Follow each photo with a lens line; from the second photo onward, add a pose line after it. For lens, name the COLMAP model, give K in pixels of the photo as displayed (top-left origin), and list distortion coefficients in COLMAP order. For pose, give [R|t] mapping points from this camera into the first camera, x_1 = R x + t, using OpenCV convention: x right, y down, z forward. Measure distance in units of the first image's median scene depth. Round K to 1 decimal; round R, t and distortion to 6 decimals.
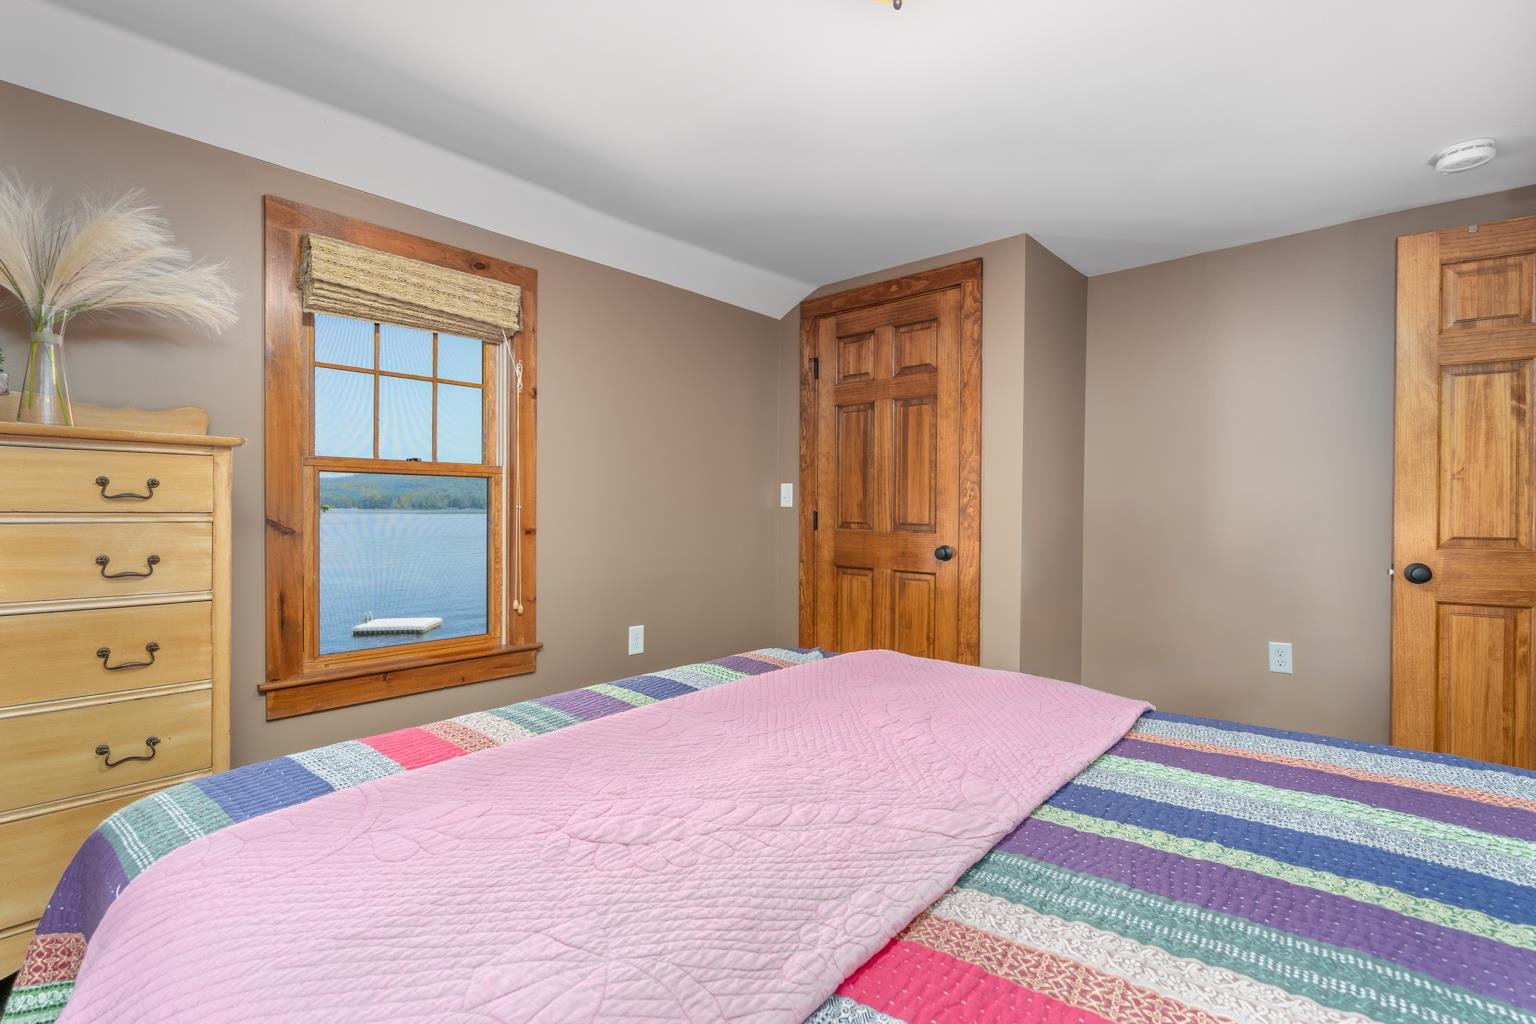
lens RADIAL K [[707.1, 0, 769.9], [0, 707.1, 513.8], [0, 0, 1]] dist [0.003267, 0.000131]
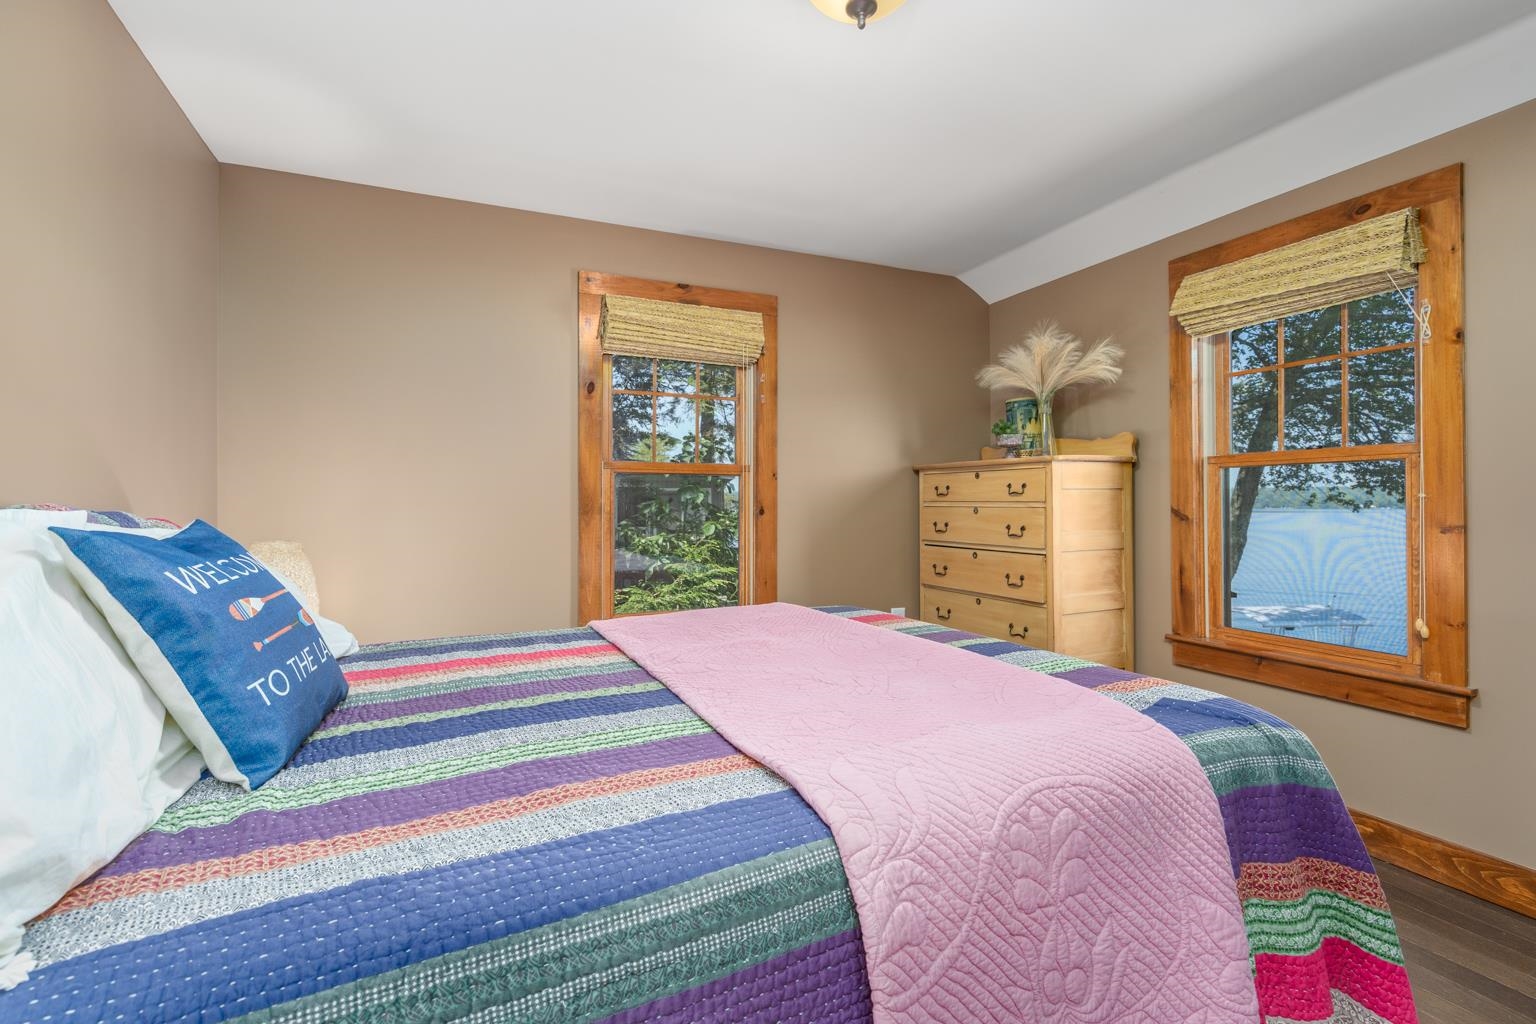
lens RADIAL K [[707.1, 0, 769.5], [0, 707.1, 504.8], [0, 0, 1]] dist [0.003267, 0.000131]
pose [[-0.406826, -0.011383, -0.913435, 0.772685], [-0.014006, 0.999883, -0.006223, 0.018966], [0.913398, 0.010262, -0.406937, 0.843454]]
